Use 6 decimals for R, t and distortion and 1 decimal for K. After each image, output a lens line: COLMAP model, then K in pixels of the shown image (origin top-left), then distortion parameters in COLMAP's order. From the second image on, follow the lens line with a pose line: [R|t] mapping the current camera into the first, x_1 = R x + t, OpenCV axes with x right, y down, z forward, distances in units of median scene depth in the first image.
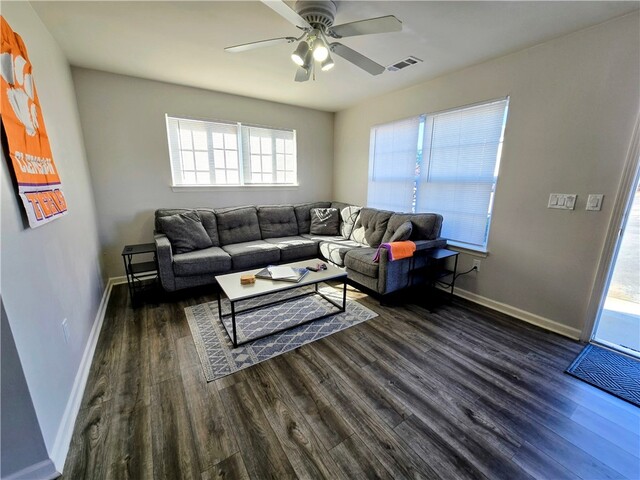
lens RADIAL K [[262.8, 0, 318.3], [0, 262.8, 238.4], [0, 0, 1]] dist [-0.004039, 0.001509]
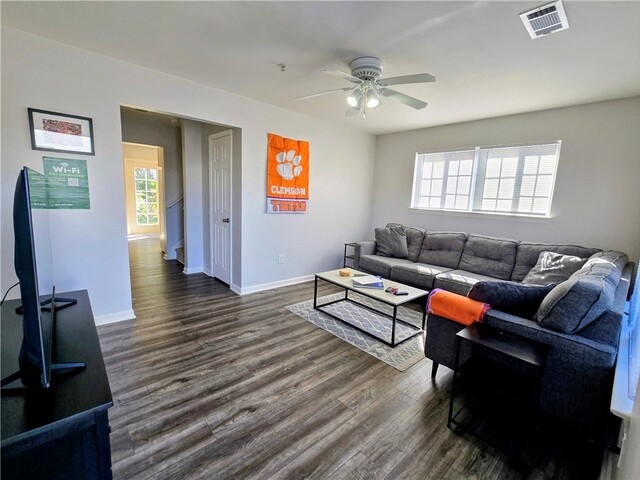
lens RADIAL K [[278.9, 0, 324.4], [0, 278.9, 238.9], [0, 0, 1]] dist [-0.009244, -0.000246]
pose [[0.159961, 0.144130, -0.976544, 0.942725], [-0.263642, 0.959584, 0.098441, -0.106521], [0.951265, 0.241711, 0.191495, 0.523673]]
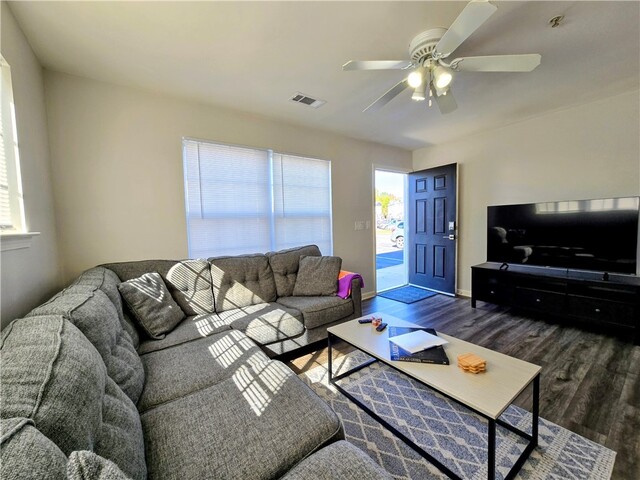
lens RADIAL K [[262.8, 0, 322.2], [0, 262.8, 241.9], [0, 0, 1]] dist [-0.004039, 0.001509]
pose [[-0.058263, -0.077327, 0.995302, -0.726238], [0.249778, 0.964155, 0.089529, -0.219553], [-0.966549, 0.253821, -0.036860, 1.135075]]
